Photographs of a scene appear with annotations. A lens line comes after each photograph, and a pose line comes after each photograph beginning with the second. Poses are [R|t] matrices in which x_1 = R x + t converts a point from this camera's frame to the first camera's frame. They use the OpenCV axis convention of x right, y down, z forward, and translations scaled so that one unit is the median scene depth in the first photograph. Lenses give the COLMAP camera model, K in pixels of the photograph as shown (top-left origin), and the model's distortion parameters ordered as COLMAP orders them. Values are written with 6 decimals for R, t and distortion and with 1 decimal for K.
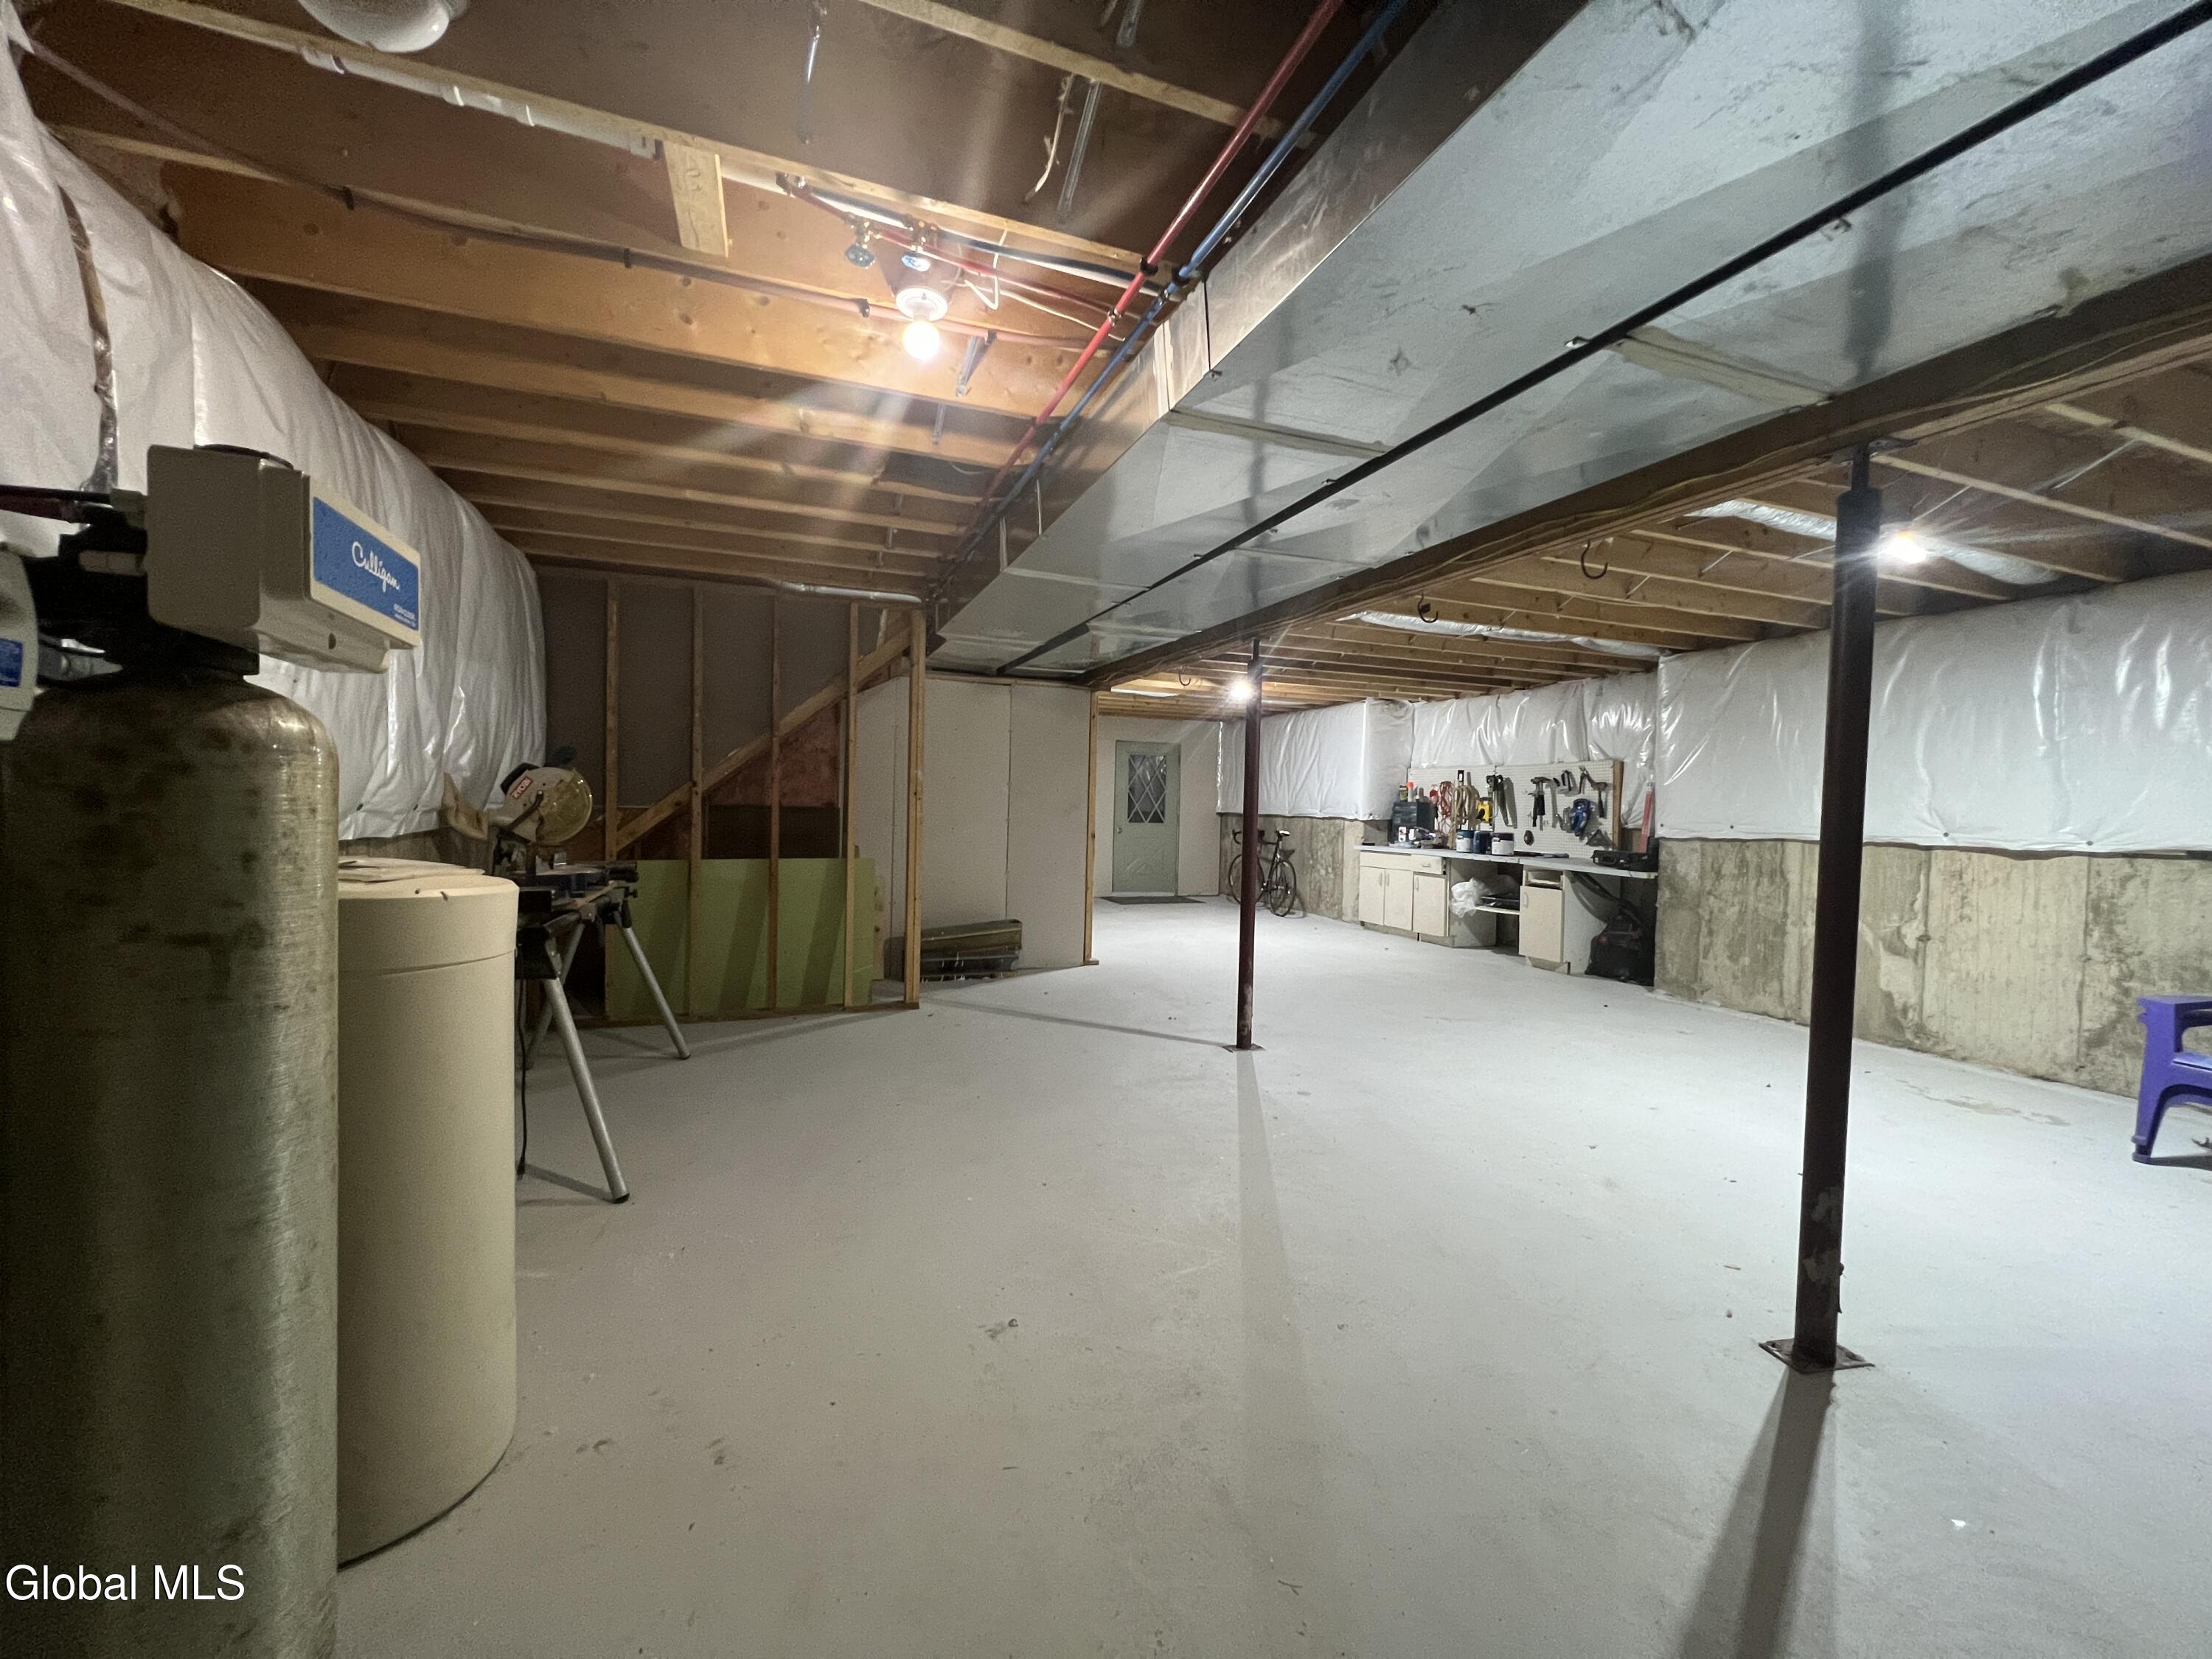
lens RADIAL K [[878.7, 0, 1106.0], [0, 878.7, 829.5], [0, 0, 1]] dist [-0.002719, -0.000512]
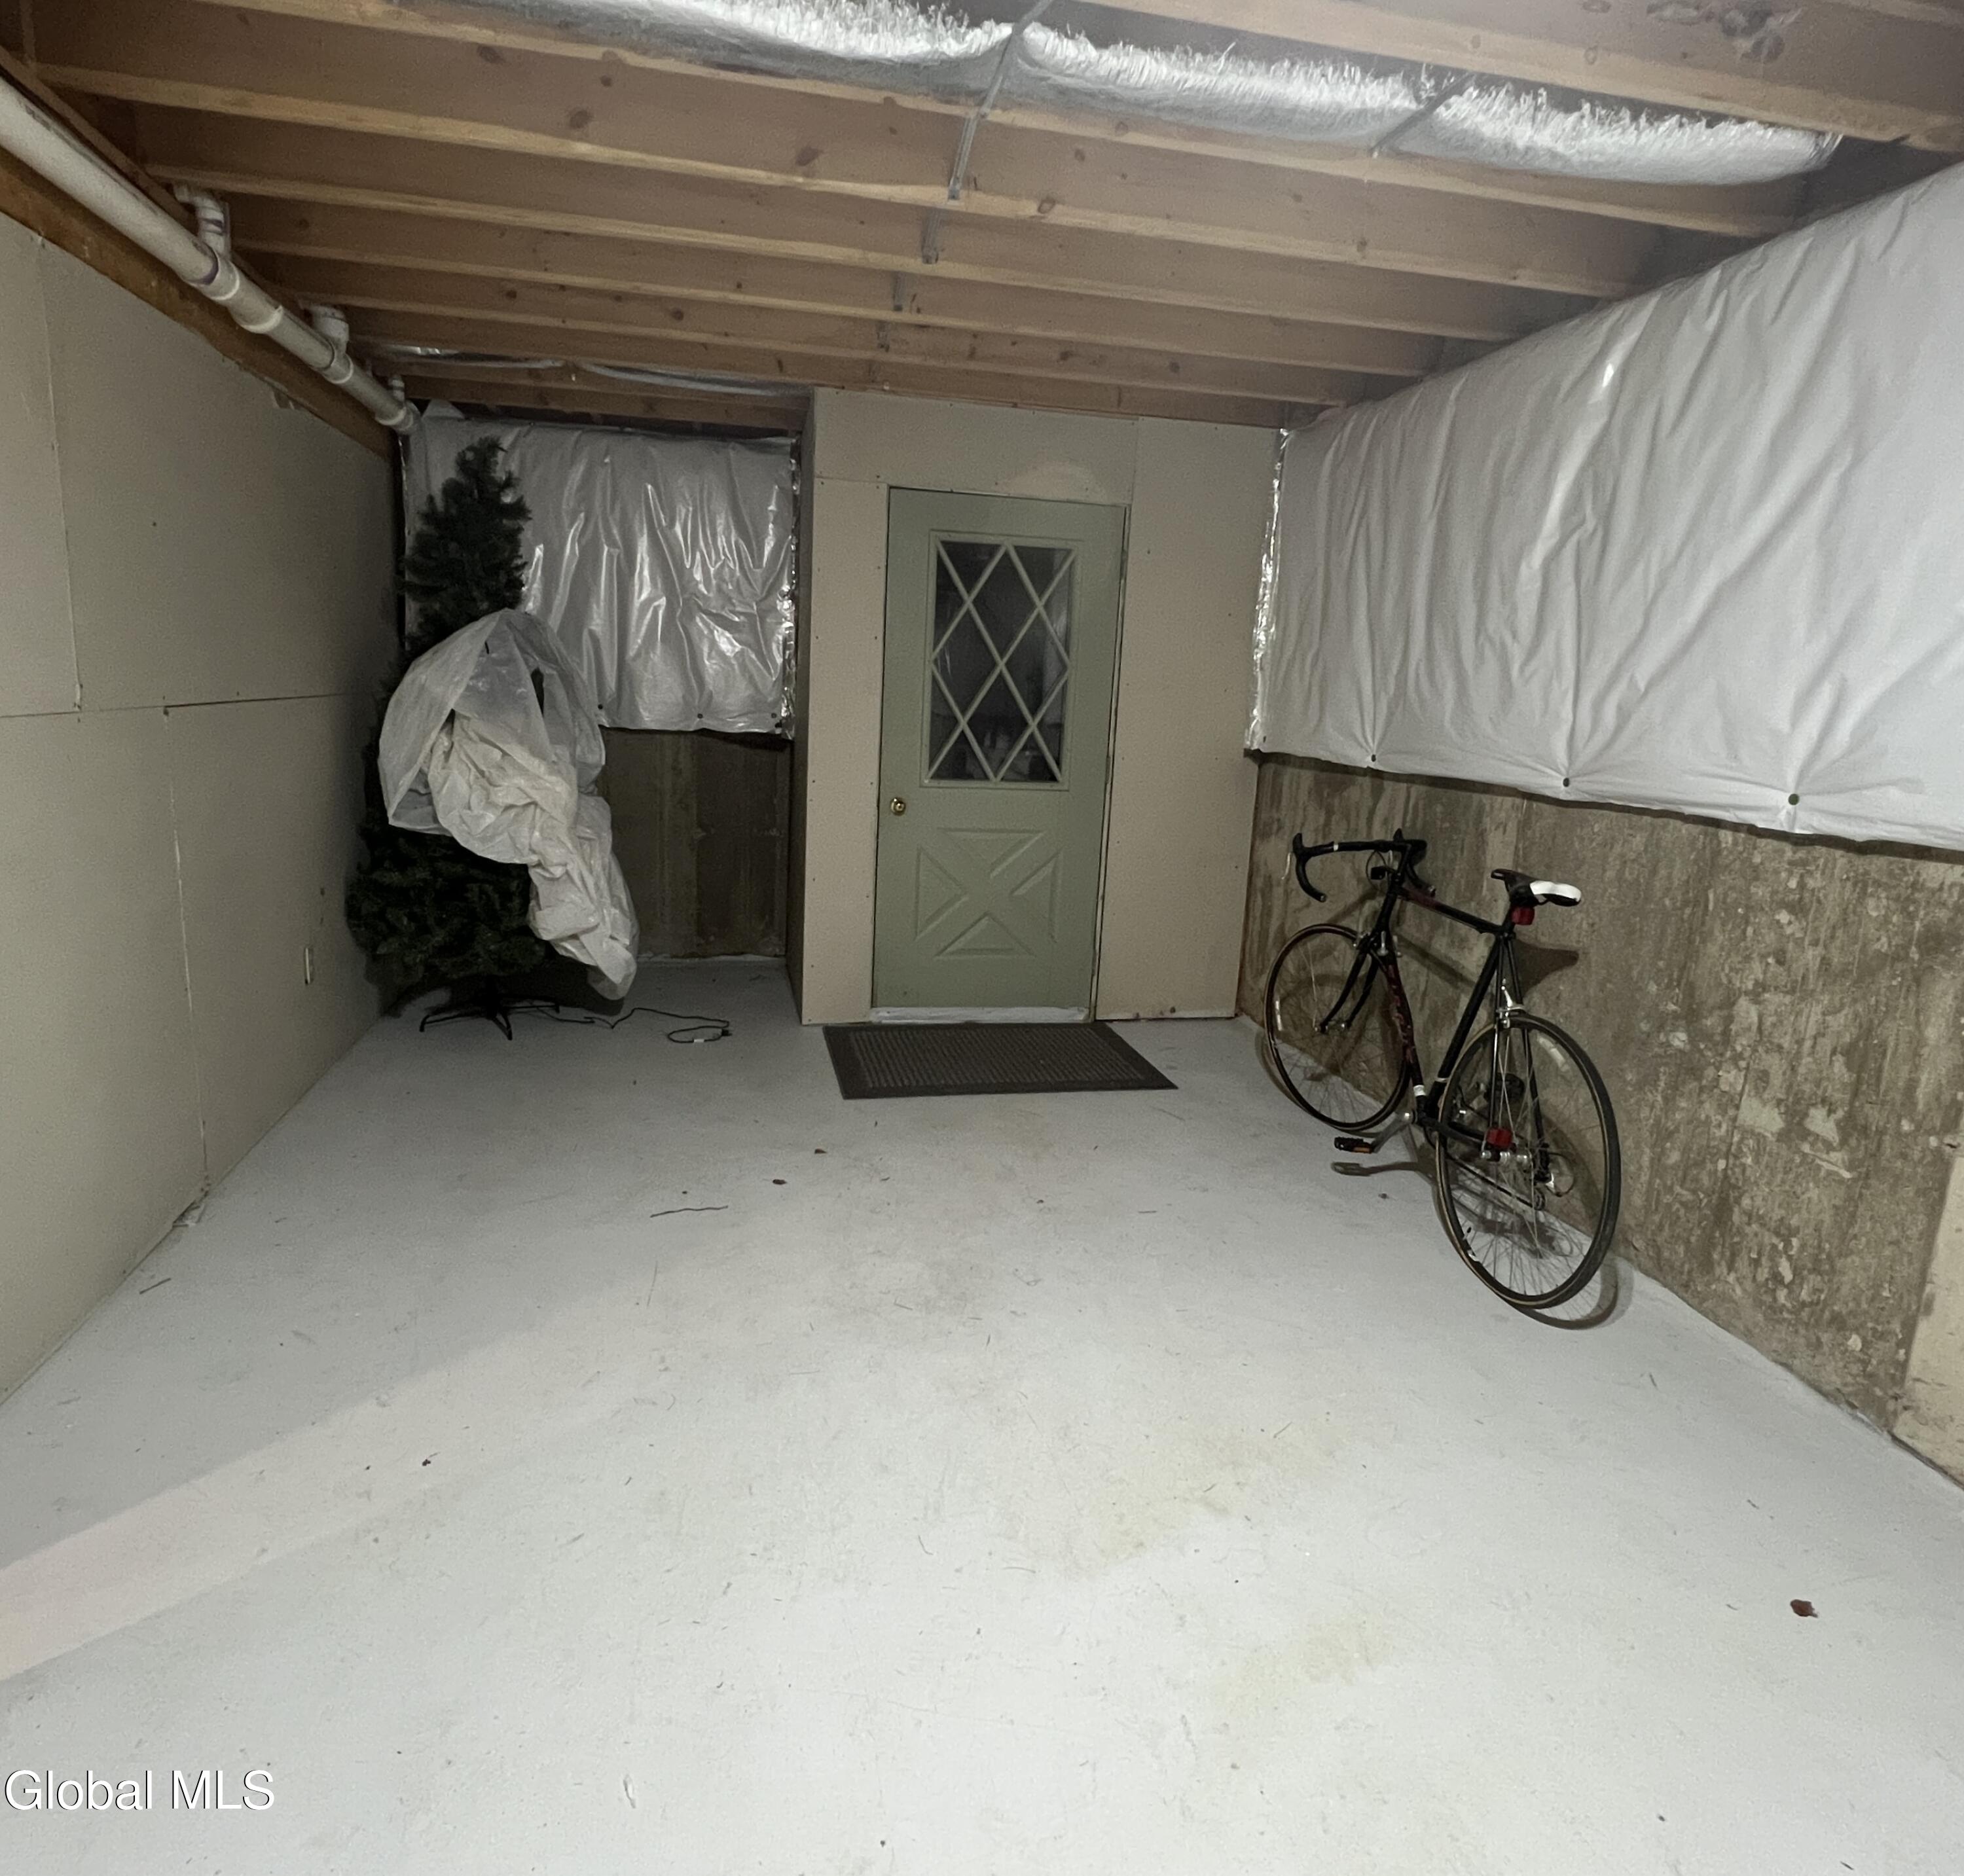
lens RADIAL K [[1109.1, 0, 982.0], [0, 1109.1, 938.0], [0, 0, 1]] dist [0.000870, 0.000341]
pose [[0.992007, 0.043712, -0.118366, 0.096585], [-0.020149, 0.980916, 0.193383, -0.031728], [0.124561, -0.189452, 0.973957, 0.697641]]
